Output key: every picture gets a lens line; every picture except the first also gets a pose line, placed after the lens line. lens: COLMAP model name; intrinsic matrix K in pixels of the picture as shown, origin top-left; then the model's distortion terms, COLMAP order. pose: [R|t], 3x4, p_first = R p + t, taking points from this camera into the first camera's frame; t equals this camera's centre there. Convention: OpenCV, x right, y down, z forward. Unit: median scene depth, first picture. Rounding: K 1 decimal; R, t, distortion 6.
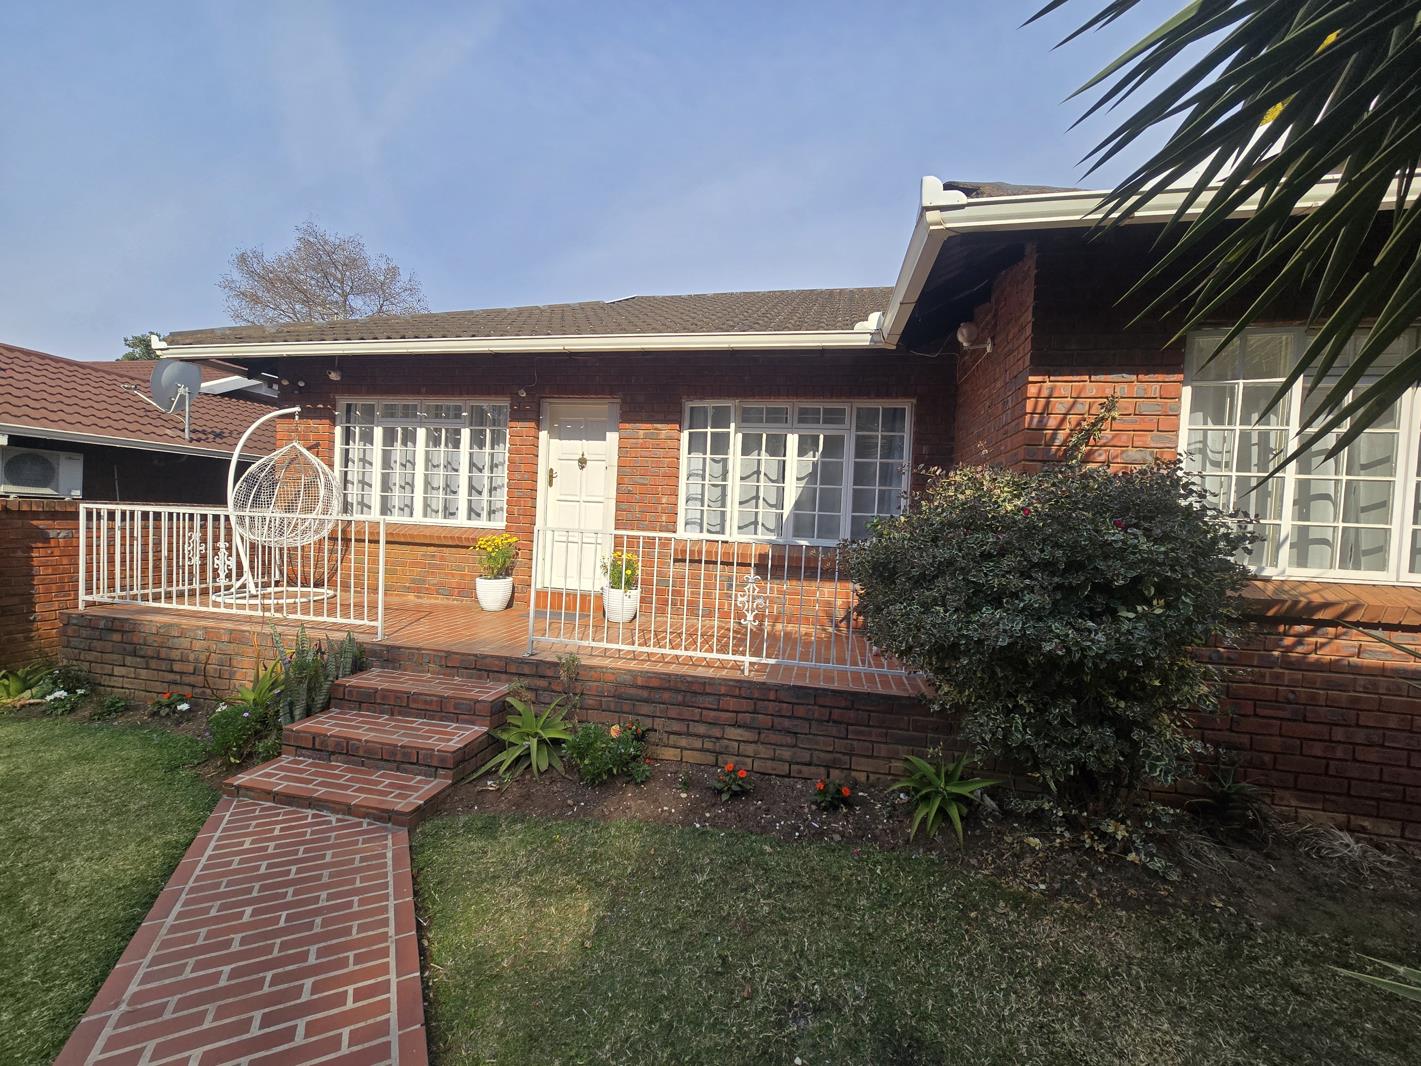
lens RADIAL K [[583.0, 0, 713.0], [0, 583.0, 534.7], [0, 0, 1]] dist [-0.006427, 0.000894]
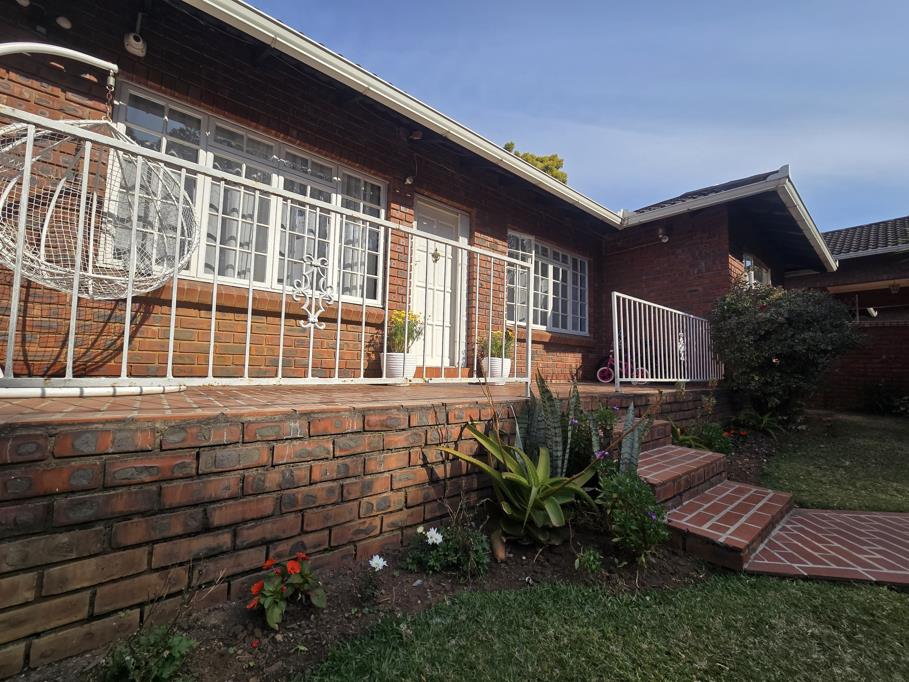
lens RADIAL K [[373.0, 0, 456.1], [0, 373.0, 342.1], [0, 0, 1]] dist [-0.006427, 0.000894]
pose [[0.628717, 0.025988, 0.777200, -0.826923], [0.022591, 0.998409, -0.051659, 0.092457], [-0.777306, 0.050037, 0.627129, 0.542135]]
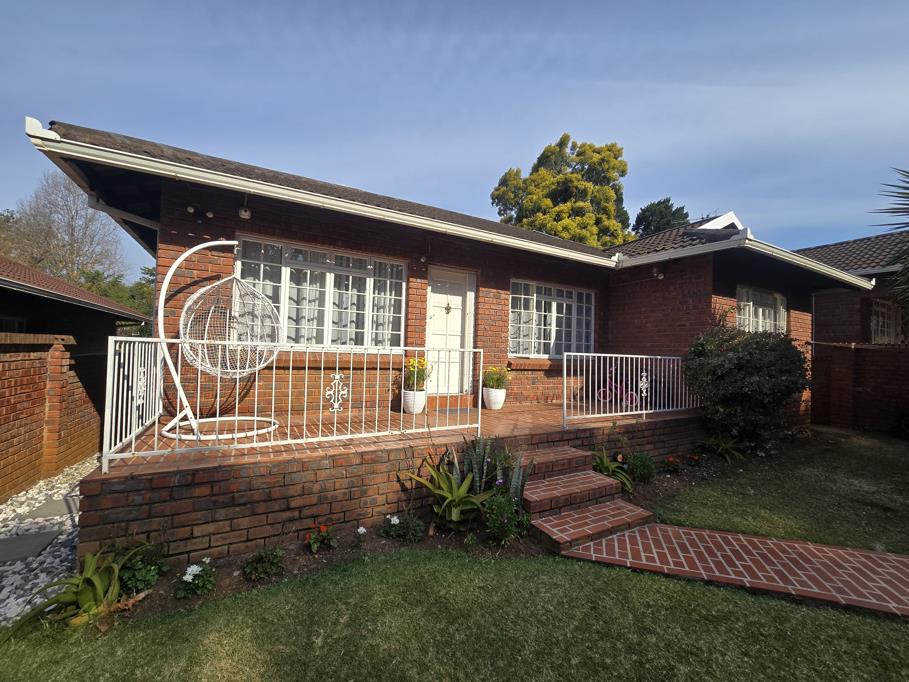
lens RADIAL K [[373.0, 0, 456.1], [0, 373.0, 342.1], [0, 0, 1]] dist [-0.006427, 0.000894]
pose [[0.756863, -0.003729, 0.653563, -0.902032], [0.017810, 0.999730, -0.014921, -0.025009], [-0.653331, 0.022932, 0.756725, 0.267450]]
